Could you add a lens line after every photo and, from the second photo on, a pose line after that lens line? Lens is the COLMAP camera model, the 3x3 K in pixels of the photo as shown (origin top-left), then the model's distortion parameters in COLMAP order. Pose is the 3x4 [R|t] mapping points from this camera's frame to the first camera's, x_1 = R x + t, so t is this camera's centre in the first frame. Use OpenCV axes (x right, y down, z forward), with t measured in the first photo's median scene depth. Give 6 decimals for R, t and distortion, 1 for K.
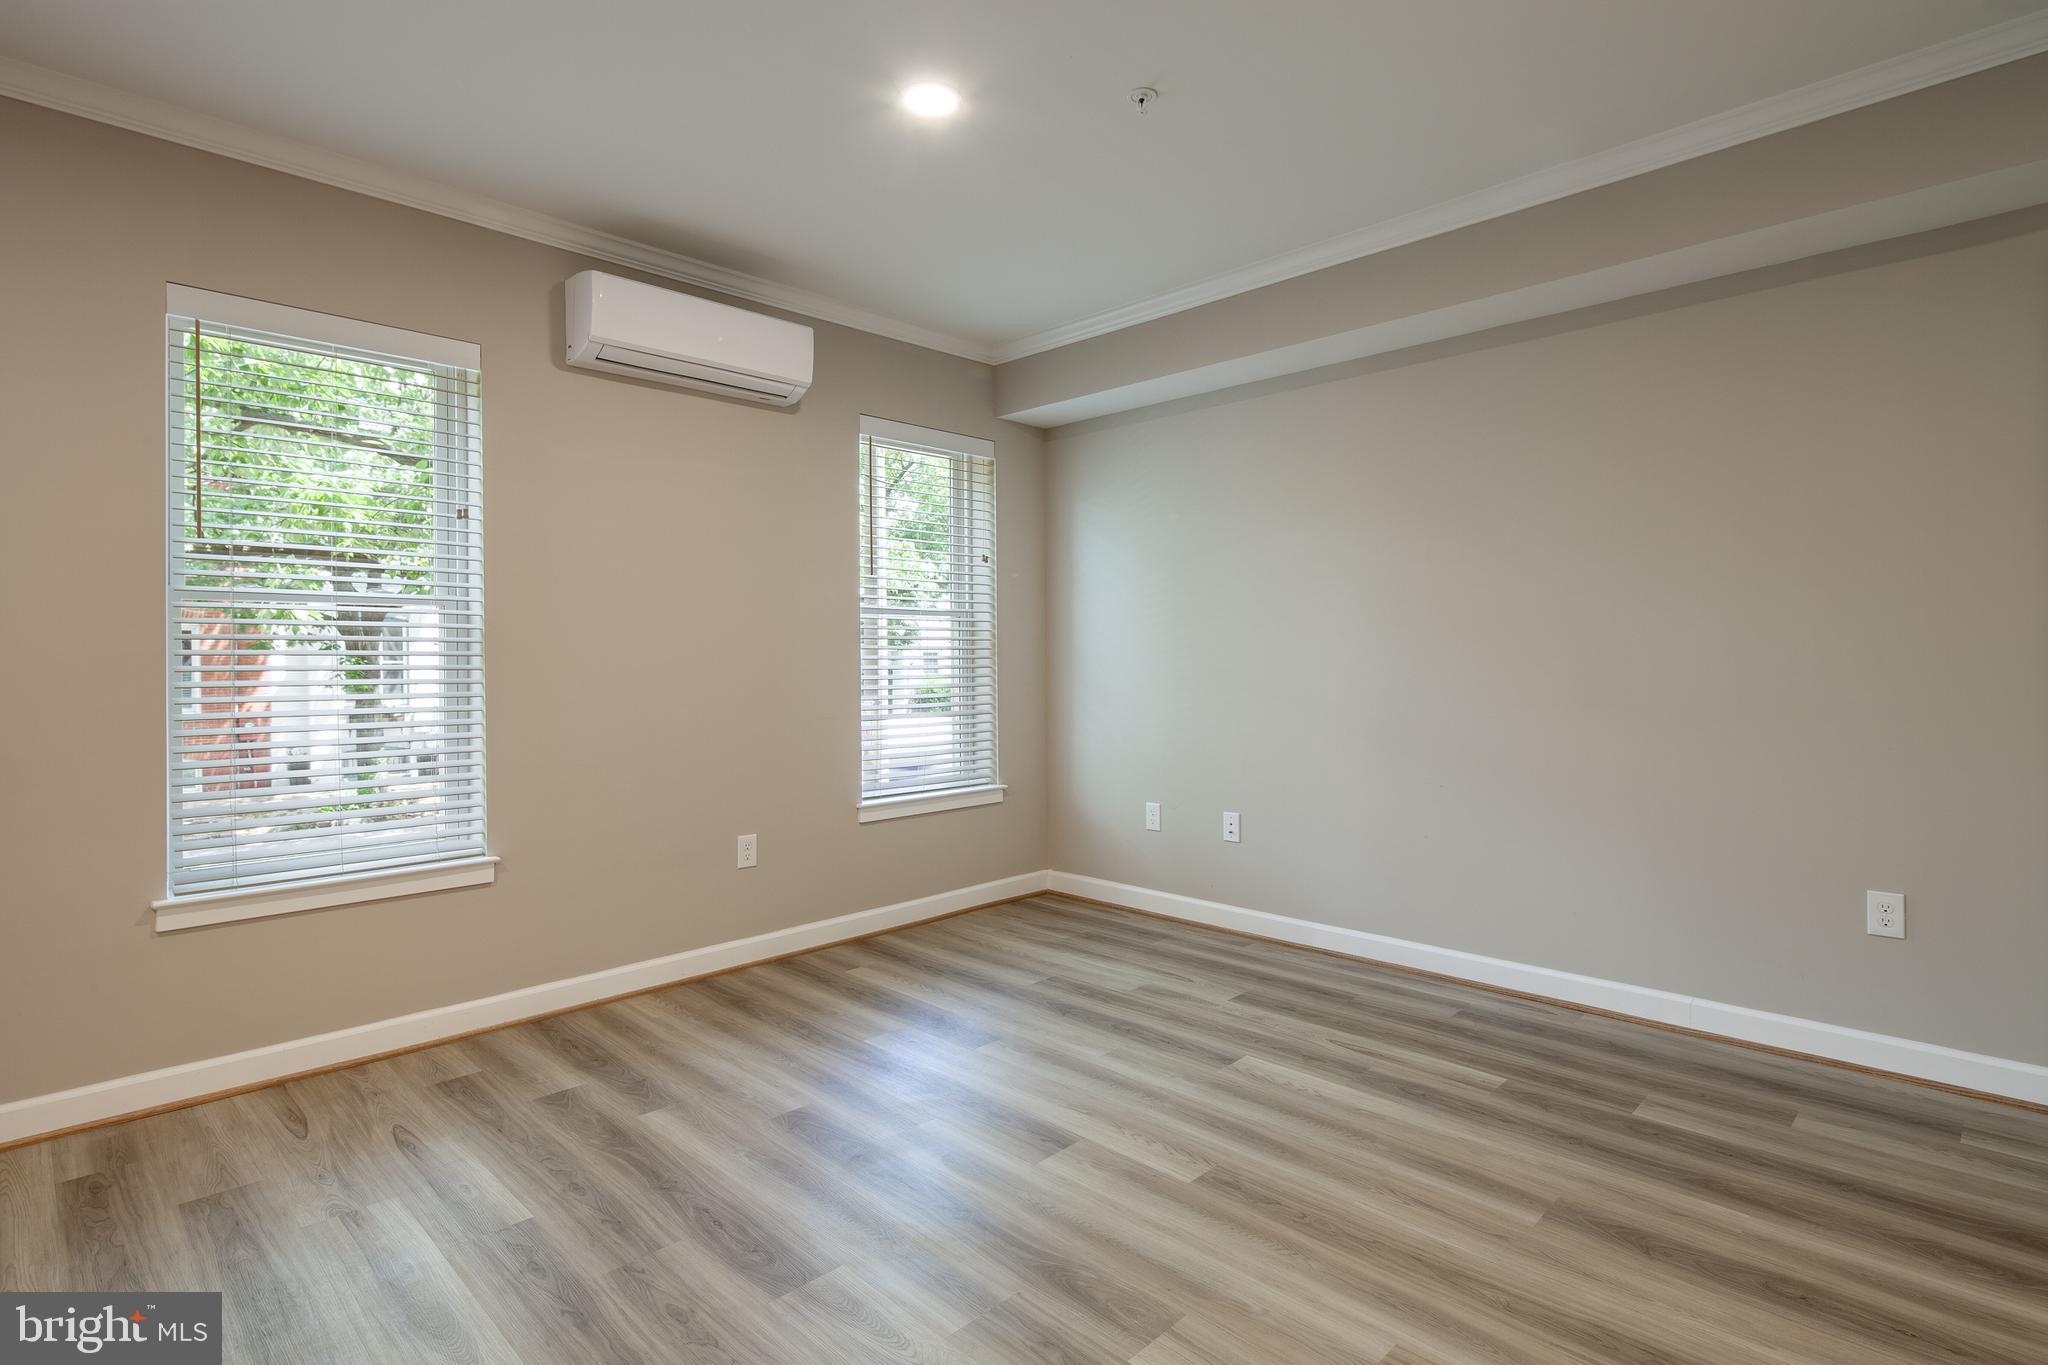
lens RADIAL K [[1008.9, 0, 1042.4], [0, 1008.9, 650.0], [0, 0, 1]] dist [0.006861, -0.005527]
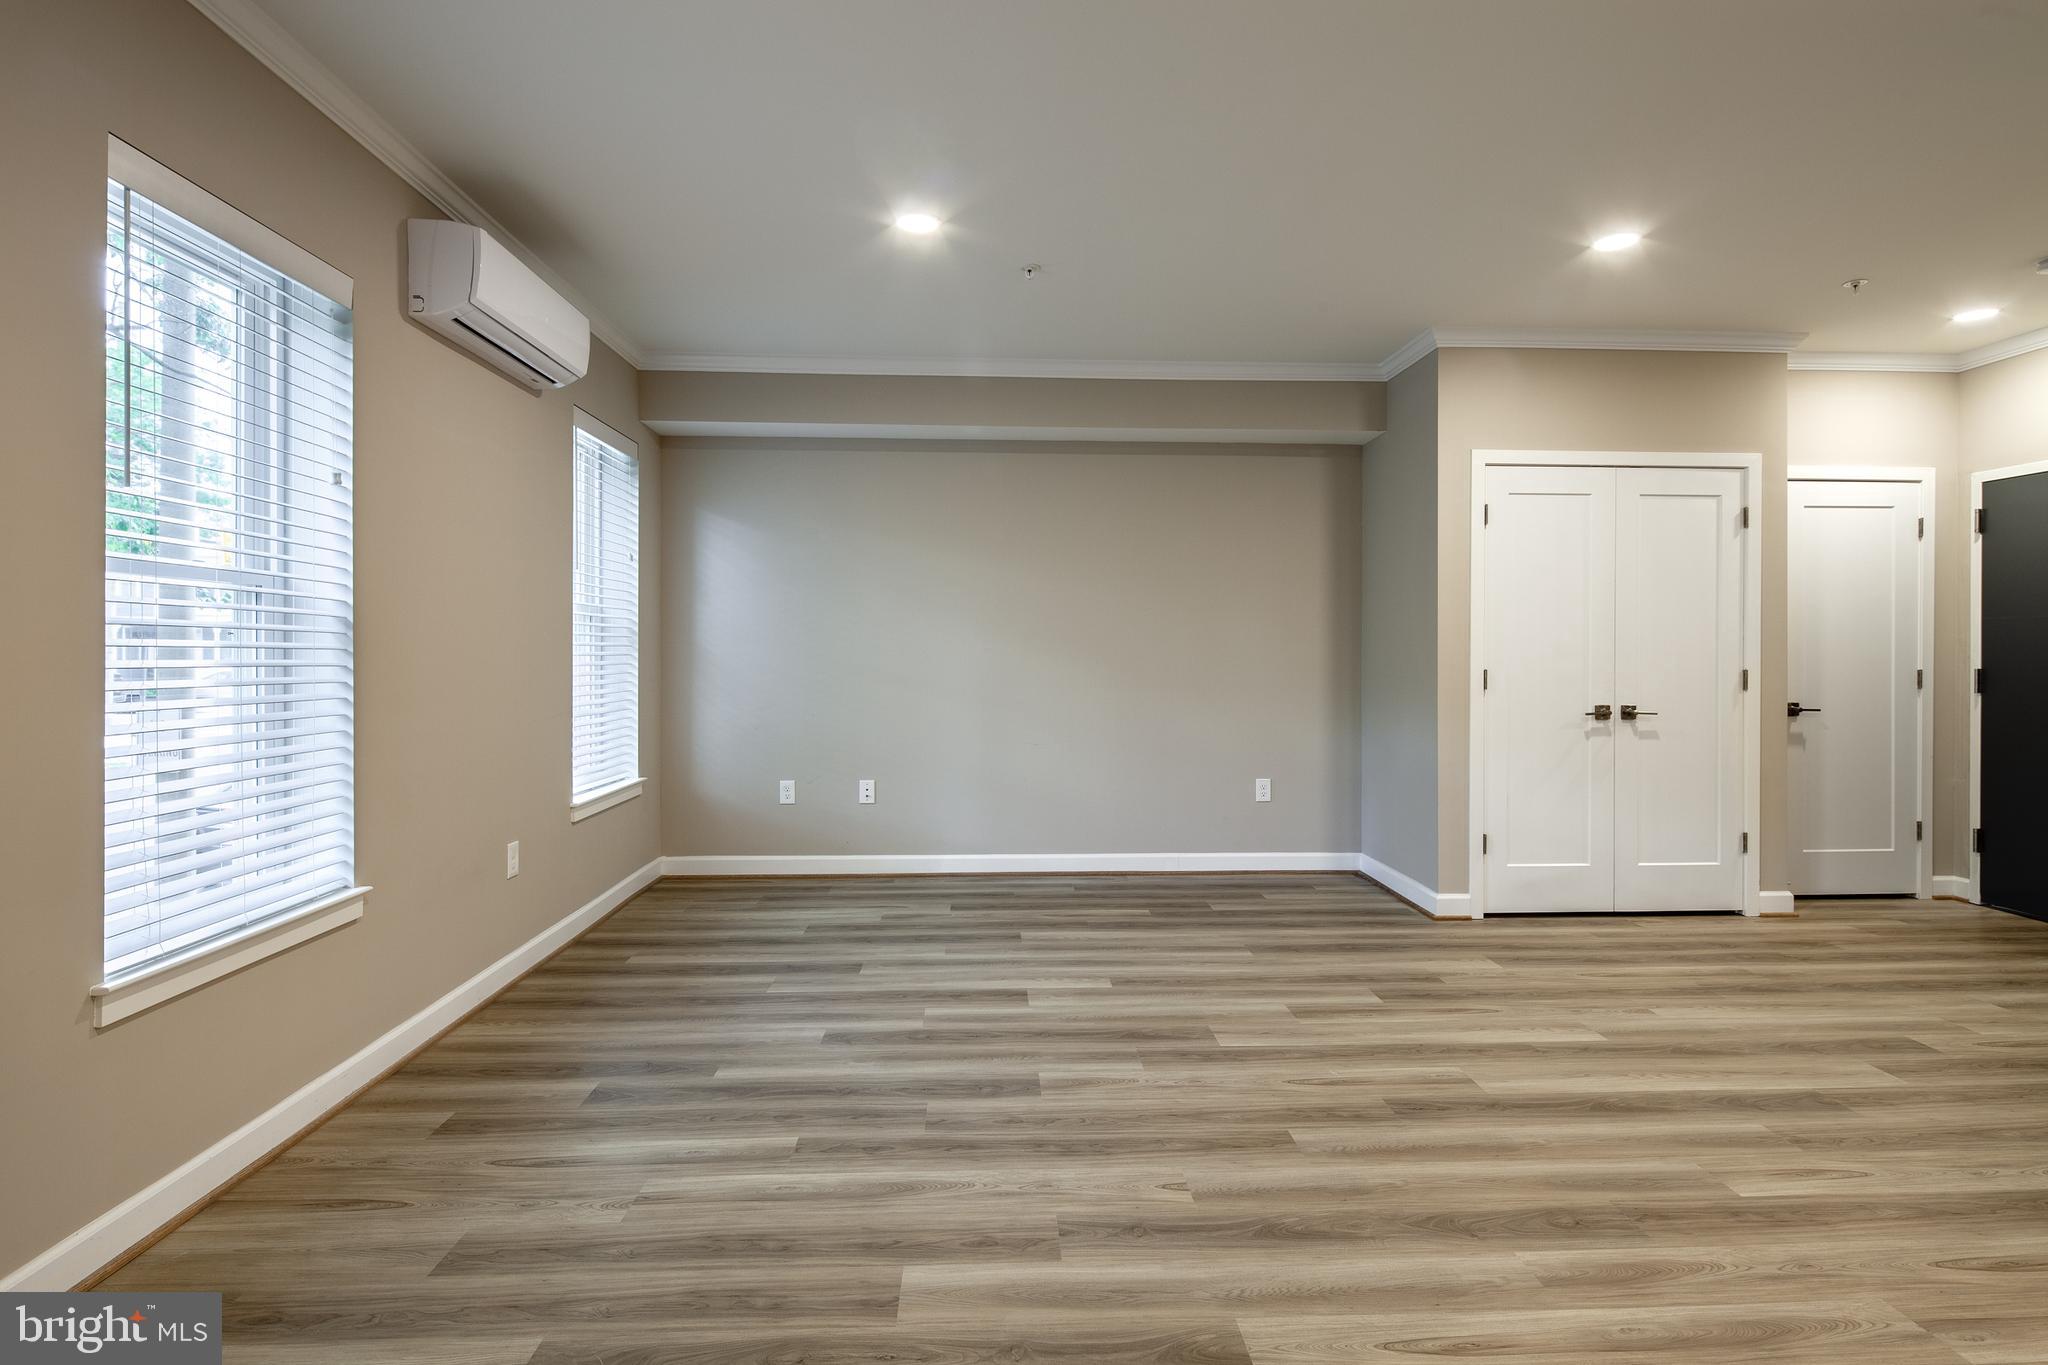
lens RADIAL K [[1008.9, 0, 1024.6], [0, 1008.9, 654.0], [0, 0, 1]] dist [0.006861, -0.005527]
pose [[0.676189, 0.007610, 0.736688, -0.813192], [-0.012055, 0.999927, 0.000736, 0.003160], [-0.736629, -0.009378, 0.676232, 0.023997]]
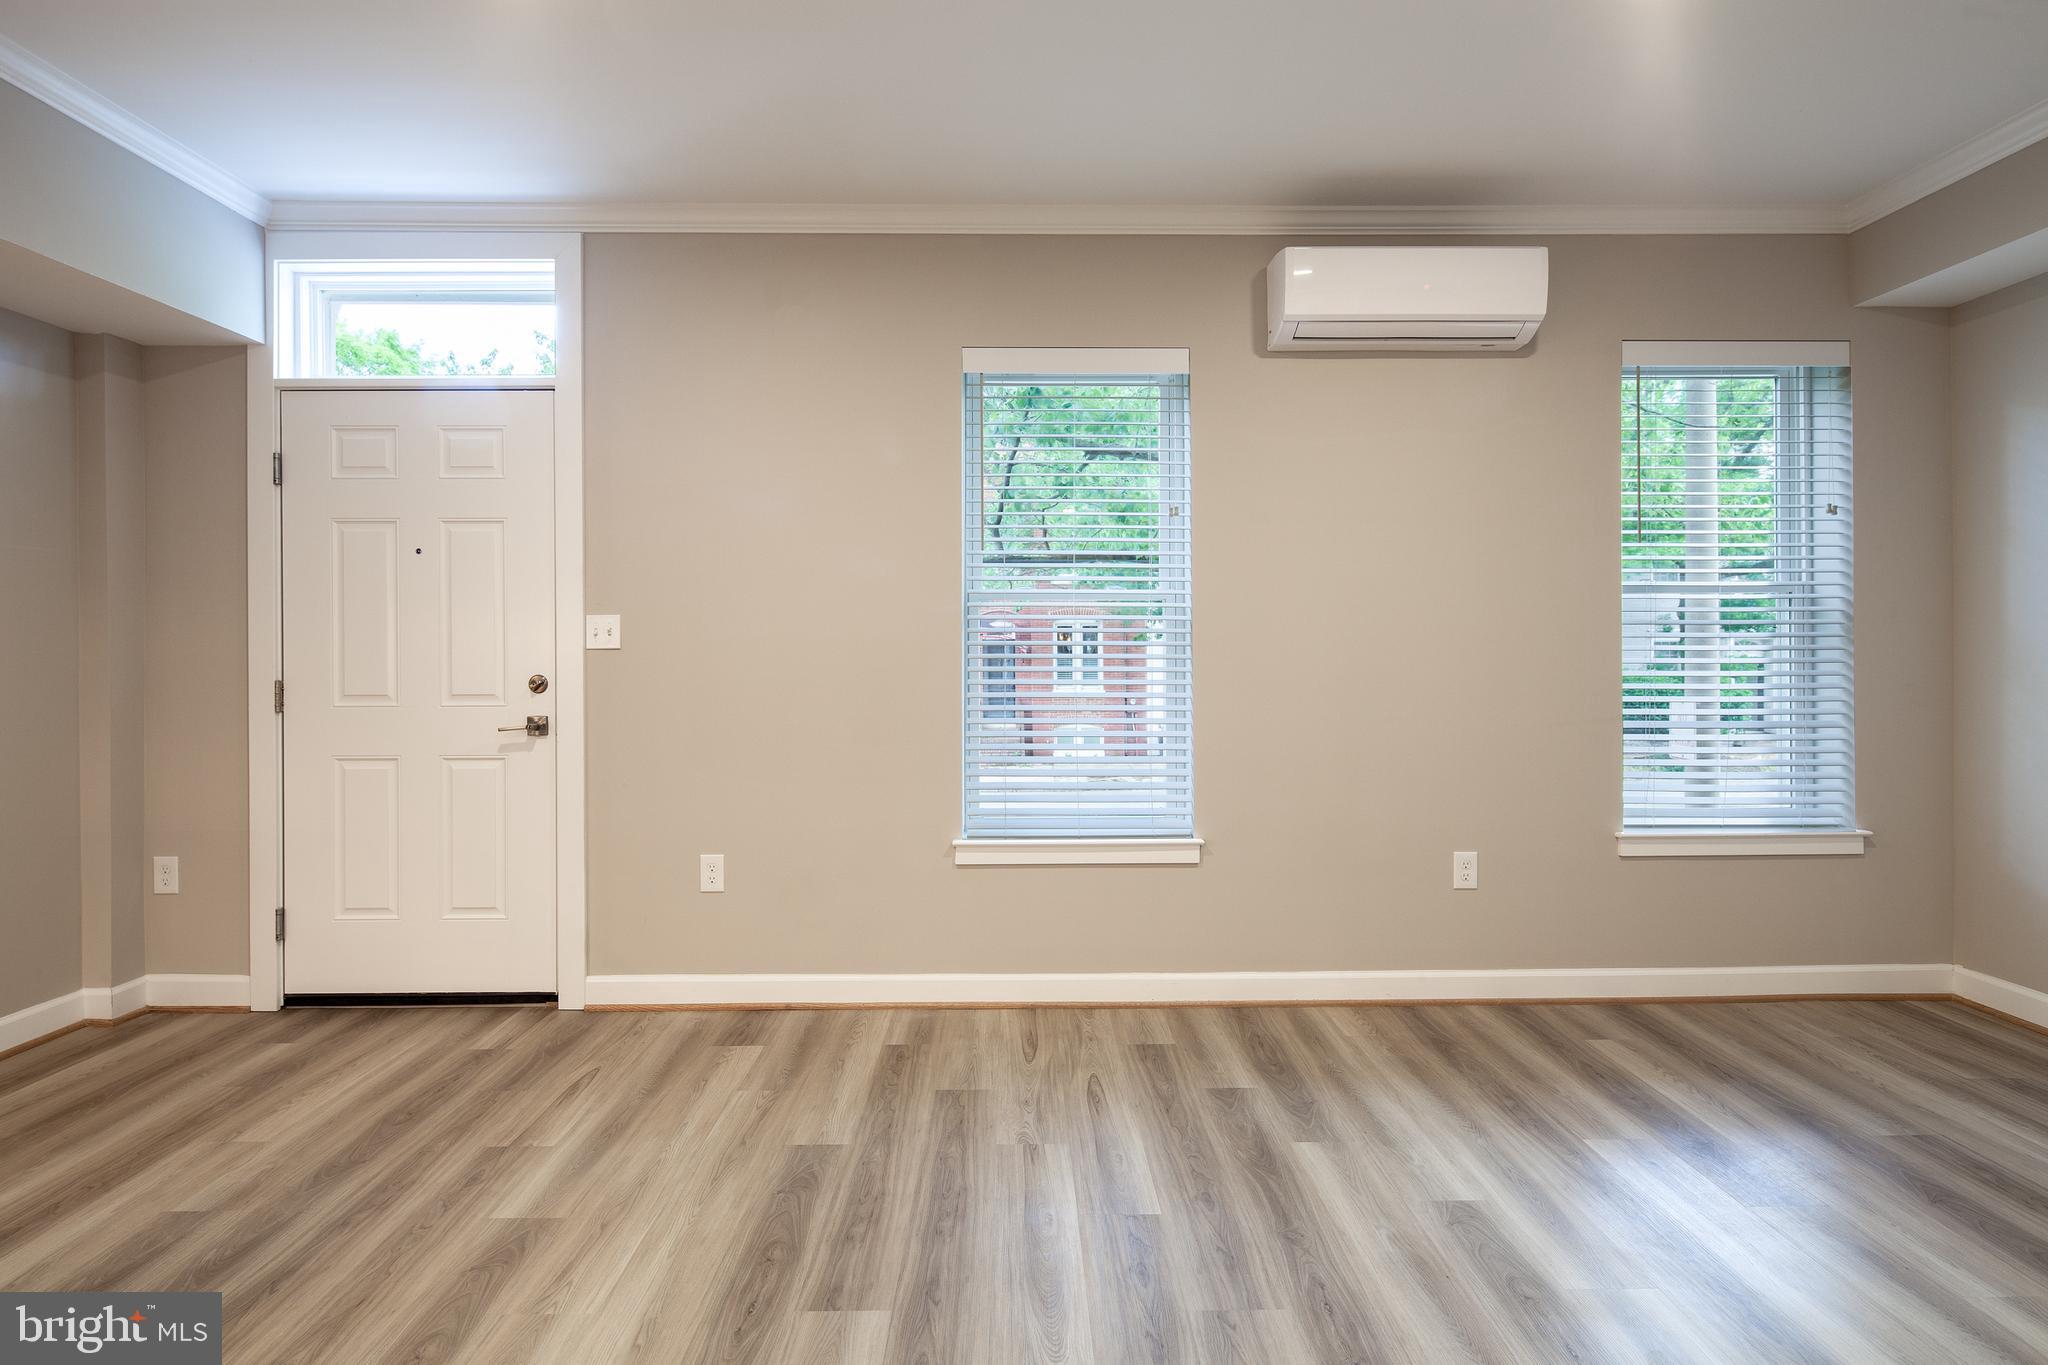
lens RADIAL K [[1008.9, 0, 1034.8], [0, 1008.9, 649.6], [0, 0, 1]] dist [0.006861, -0.005527]
pose [[0.709716, 0.002254, -0.704484, 0.070249], [0.003869, 0.999967, 0.007096, 0.001580], [0.704477, -0.007762, 0.709684, 0.149737]]
